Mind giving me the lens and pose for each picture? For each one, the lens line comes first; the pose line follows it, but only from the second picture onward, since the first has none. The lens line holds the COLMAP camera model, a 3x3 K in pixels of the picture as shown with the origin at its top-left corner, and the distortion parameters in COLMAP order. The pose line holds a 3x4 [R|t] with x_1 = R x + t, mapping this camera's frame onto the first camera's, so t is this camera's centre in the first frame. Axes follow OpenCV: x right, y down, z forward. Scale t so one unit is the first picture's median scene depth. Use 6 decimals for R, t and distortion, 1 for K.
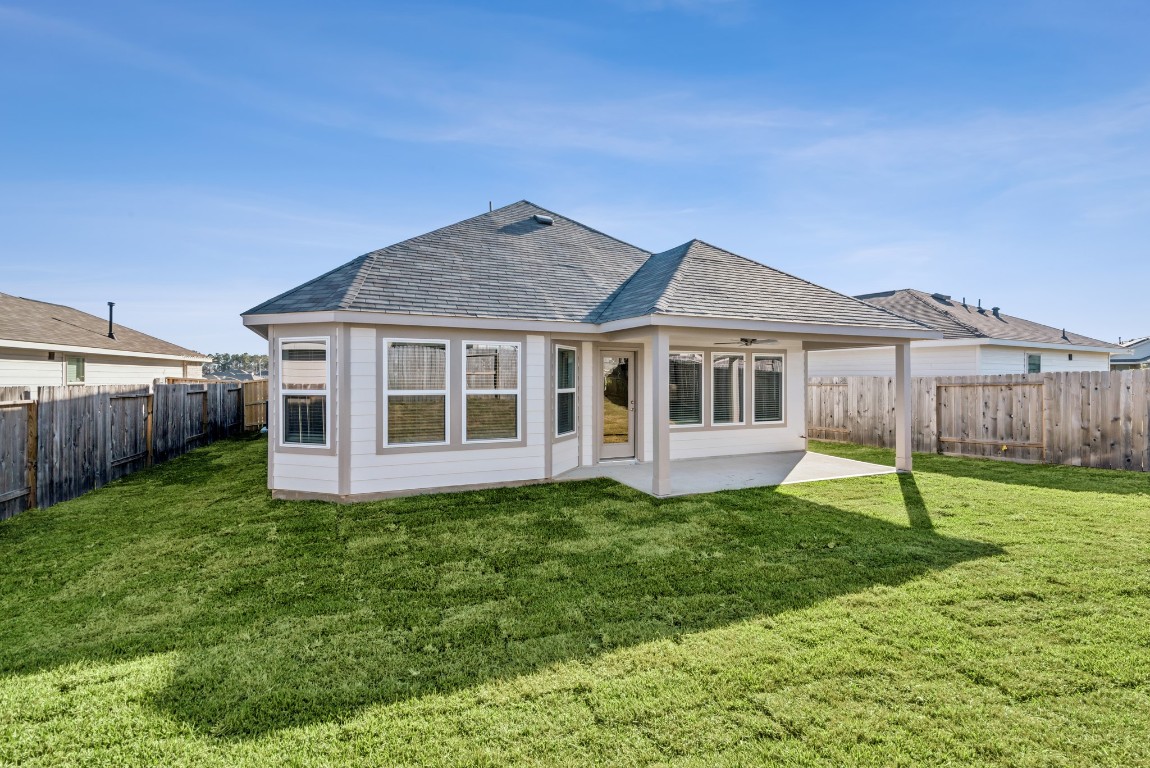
lens RADIAL K [[565.7, 0, 575.0], [0, 565.7, 384.0], [0, 0, 1]] dist [0.017649, -0.000187]
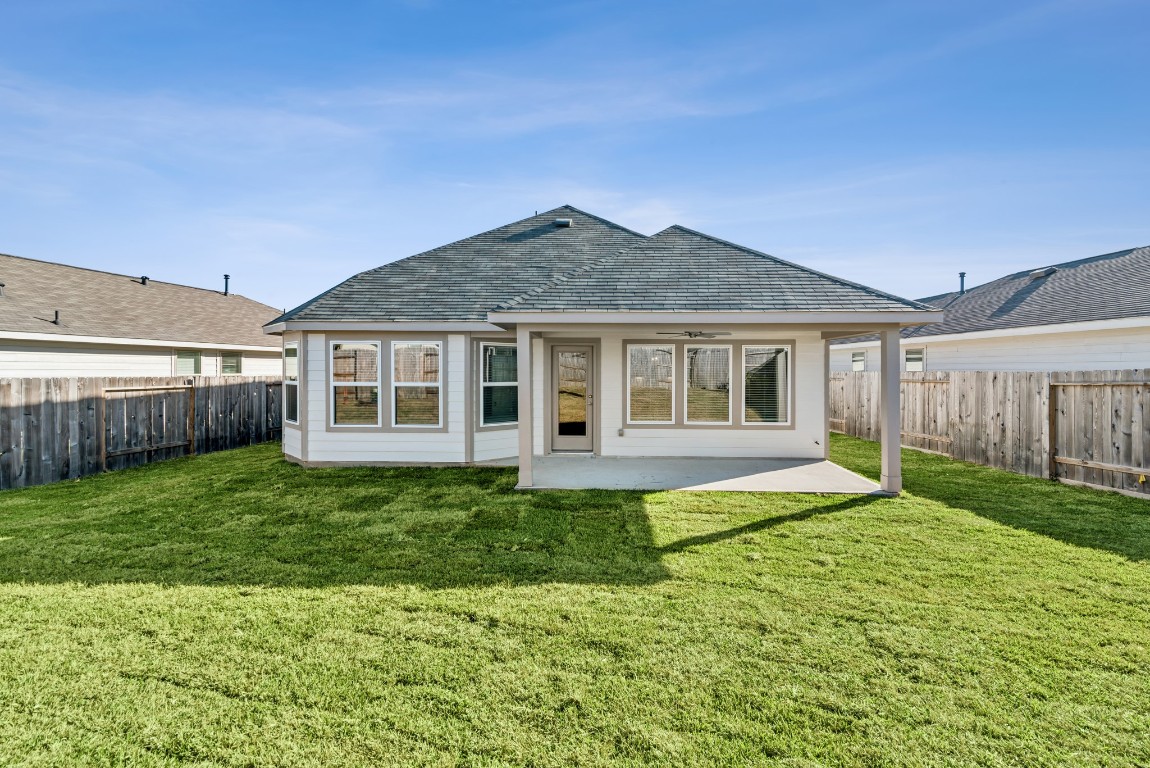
lens RADIAL K [[537.1, 0, 576.1], [0, 537.1, 395.3], [0, 0, 1]] dist [0.027724, -0.000715]
pose [[0.880736, 0.023360, -0.473032, 0.569491], [-0.006951, 0.999313, 0.036407, -0.005584], [0.473557, -0.028777, 0.880293, 0.147188]]
